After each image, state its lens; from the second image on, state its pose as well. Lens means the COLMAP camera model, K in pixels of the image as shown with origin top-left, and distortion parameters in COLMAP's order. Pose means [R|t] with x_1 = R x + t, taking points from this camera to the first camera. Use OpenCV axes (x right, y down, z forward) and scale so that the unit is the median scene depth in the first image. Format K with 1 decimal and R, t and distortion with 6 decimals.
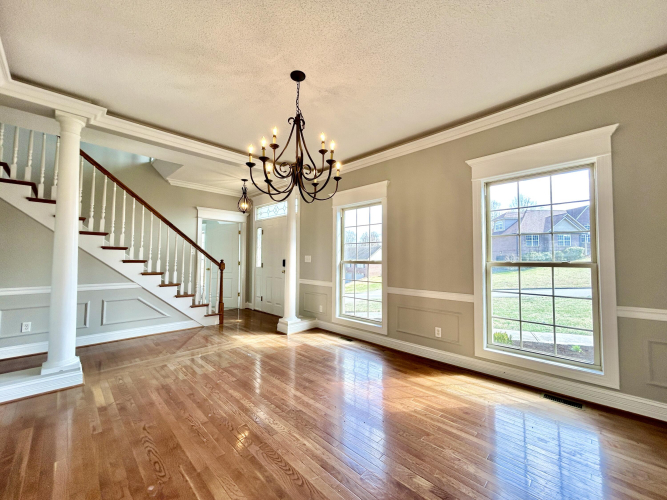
lens RADIAL K [[269.3, 0, 329.5], [0, 269.3, 248.2], [0, 0, 1]] dist [-0.000467, 0.000211]
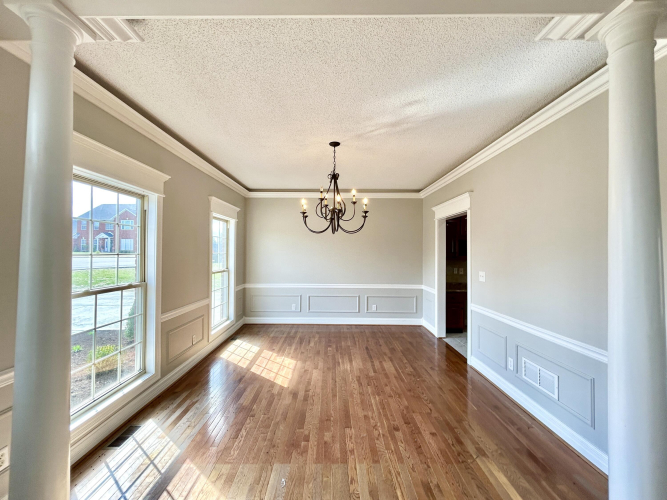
lens RADIAL K [[269.3, 0, 330.3], [0, 269.3, 251.3], [0, 0, 1]] dist [-0.000467, 0.000211]
pose [[-0.707287, 0.000431, 0.706926, -1.015930], [-0.036557, 0.998640, -0.037184, -0.037865], [-0.705980, -0.052142, -0.706309, 1.854629]]
